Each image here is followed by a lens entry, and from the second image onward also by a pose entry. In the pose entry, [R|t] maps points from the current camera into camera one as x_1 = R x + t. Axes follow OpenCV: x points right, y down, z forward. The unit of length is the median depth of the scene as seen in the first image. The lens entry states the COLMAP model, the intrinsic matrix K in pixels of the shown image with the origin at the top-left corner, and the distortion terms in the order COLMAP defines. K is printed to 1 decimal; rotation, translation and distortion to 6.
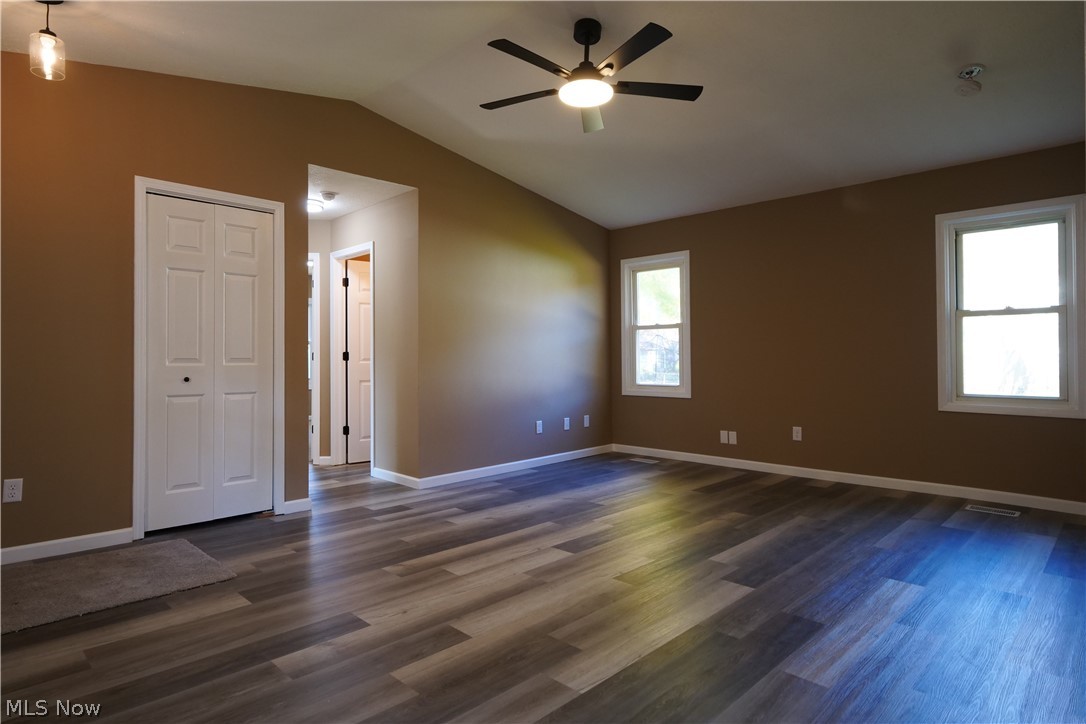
lens RADIAL K [[608.6, 0, 529.0], [0, 608.6, 356.0], [0, 0, 1]] dist [-0.000782, 0.001057]
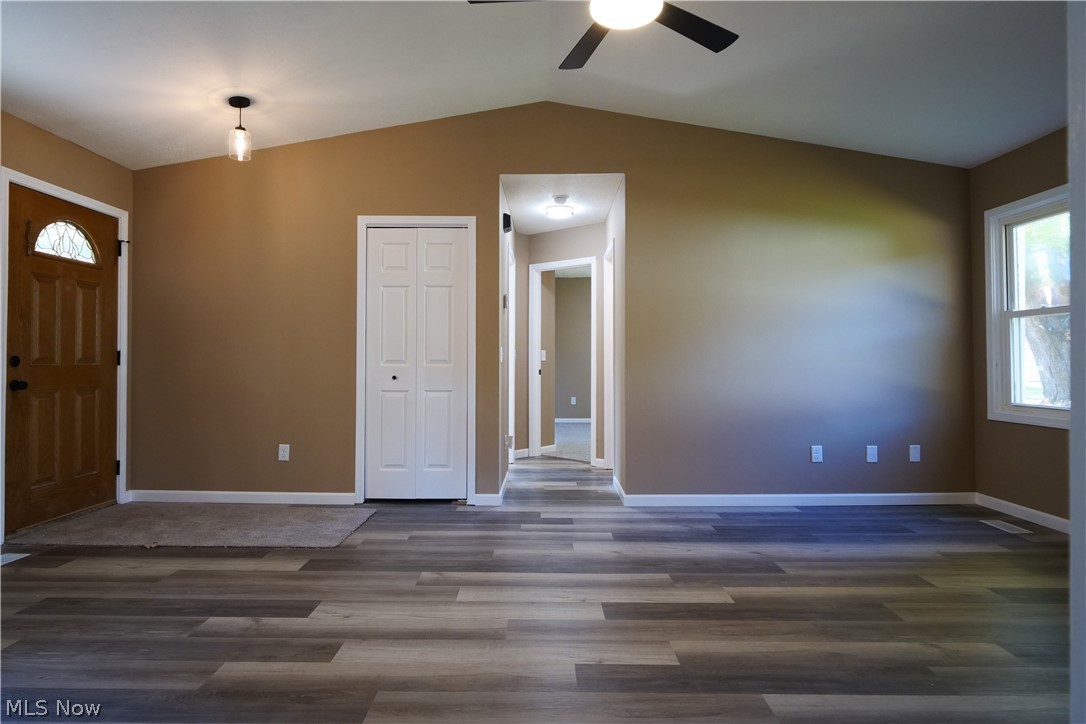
lens RADIAL K [[608.6, 0, 529.0], [0, 608.6, 356.0], [0, 0, 1]] dist [-0.000782, 0.001057]
pose [[0.700099, -0.000759, -0.714046, 0.498790], [-0.001724, 0.999995, -0.002754, -0.001488], [0.714044, 0.003159, 0.700094, 0.360816]]
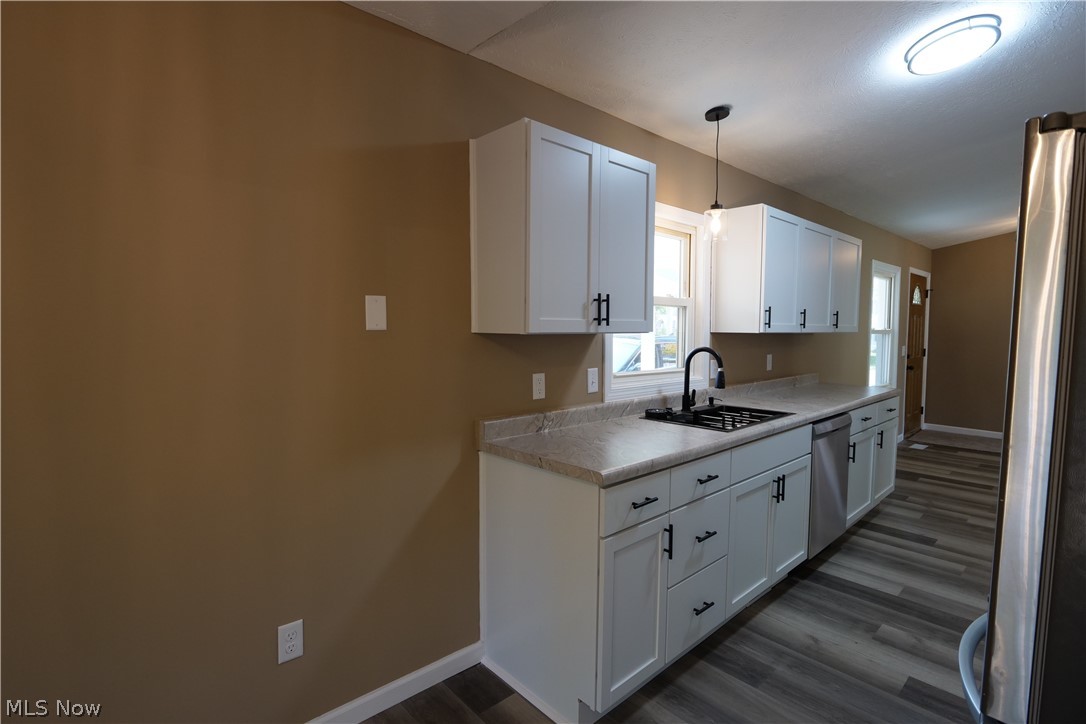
lens RADIAL K [[527.0, 0, 533.5], [0, 527.0, 353.2], [0, 0, 1]] dist [-0.014815, -0.001268]
pose [[-0.051114, 0.052161, -0.997330, 1.039229], [0.004599, 0.998637, 0.051994, -0.102648], [0.998682, -0.001929, -0.051284, -0.673181]]
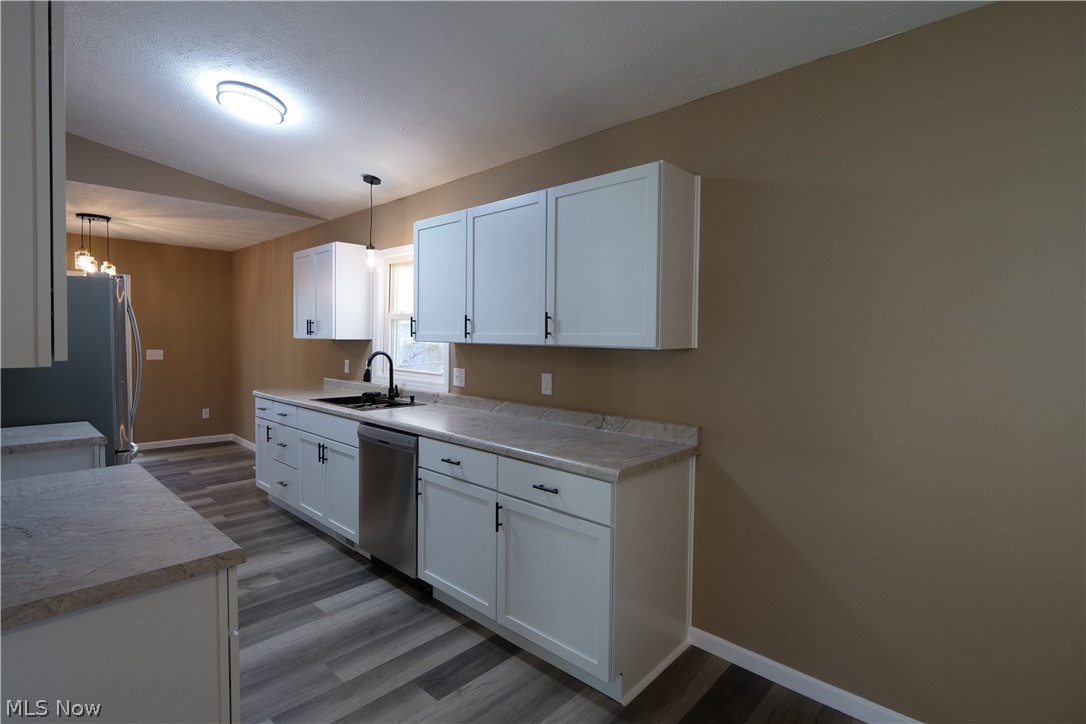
lens RADIAL K [[527.0, 0, 533.5], [0, 527.0, 353.2], [0, 0, 1]] dist [-0.014815, -0.001268]
pose [[-0.999749, -0.005678, -0.021666, 0.007627], [-0.006201, 0.999690, 0.024127, -0.093420], [0.021522, 0.024255, -0.999474, 0.534187]]
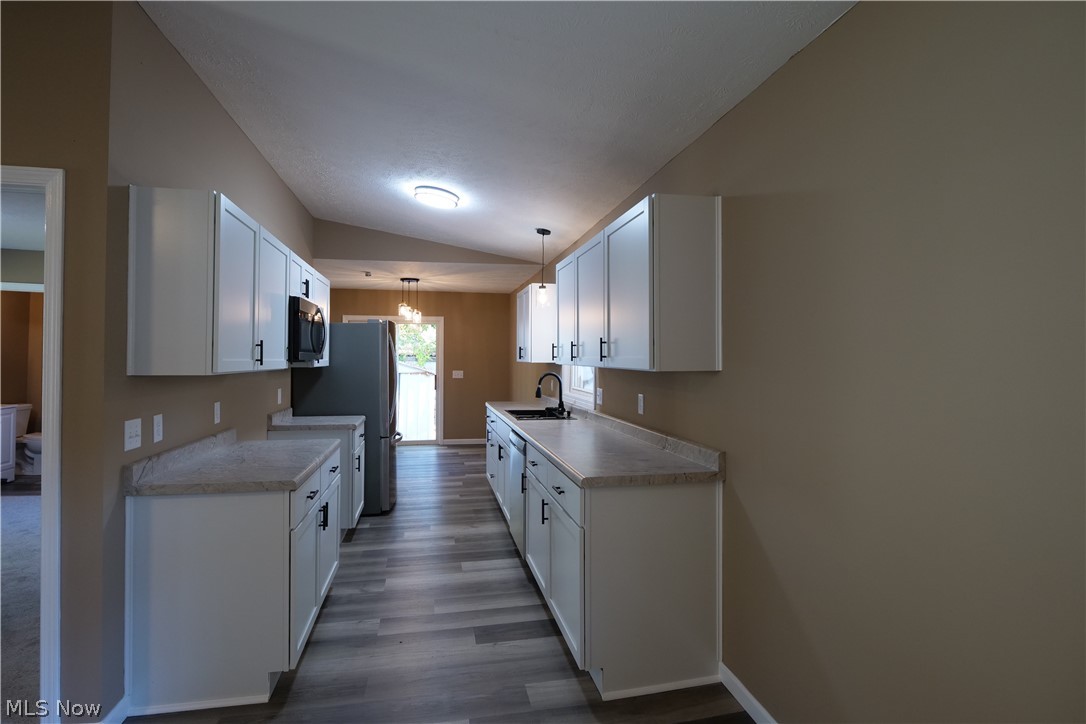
lens RADIAL K [[527.0, 0, 533.5], [0, 527.0, 353.2], [0, 0, 1]] dist [-0.014815, -0.001268]
pose [[-0.828612, 0.005920, 0.559792, -0.360147], [-0.004647, 0.999837, -0.017452, -0.094111], [-0.559804, -0.017063, -0.828449, 0.539918]]
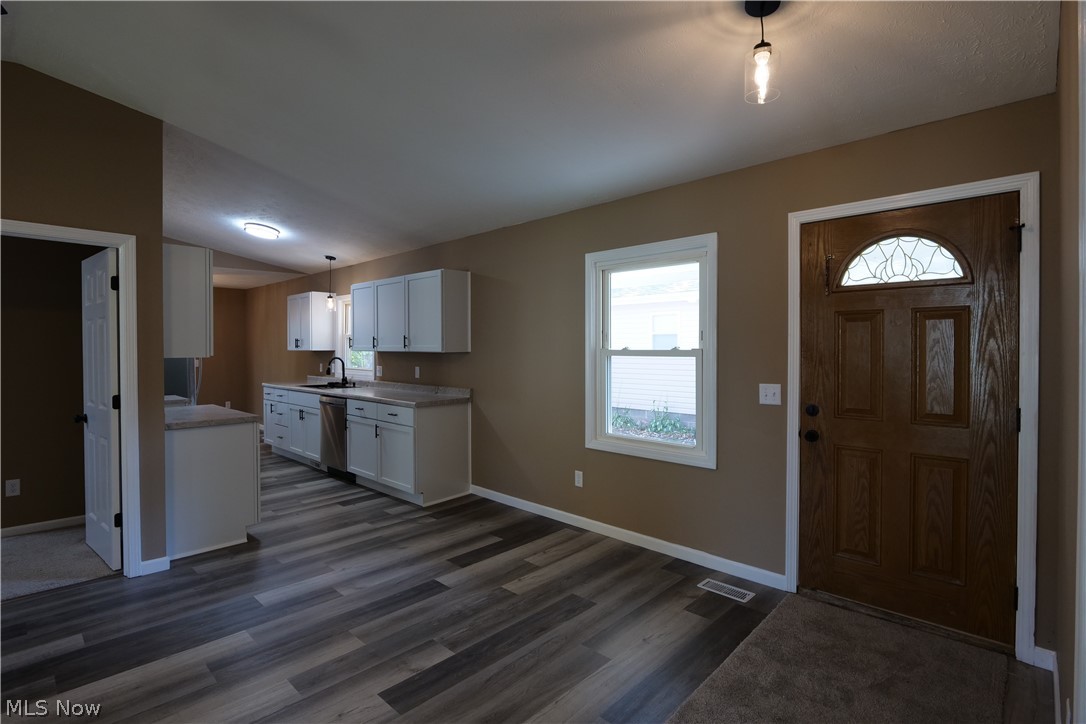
lens RADIAL K [[527.0, 0, 533.5], [0, 527.0, 353.2], [0, 0, 1]] dist [-0.014815, -0.001268]
pose [[-0.999890, 0.006248, -0.013455, -0.341406], [0.006196, 0.999973, 0.003942, -0.086504], [0.013479, 0.003858, -0.999902, 1.248528]]
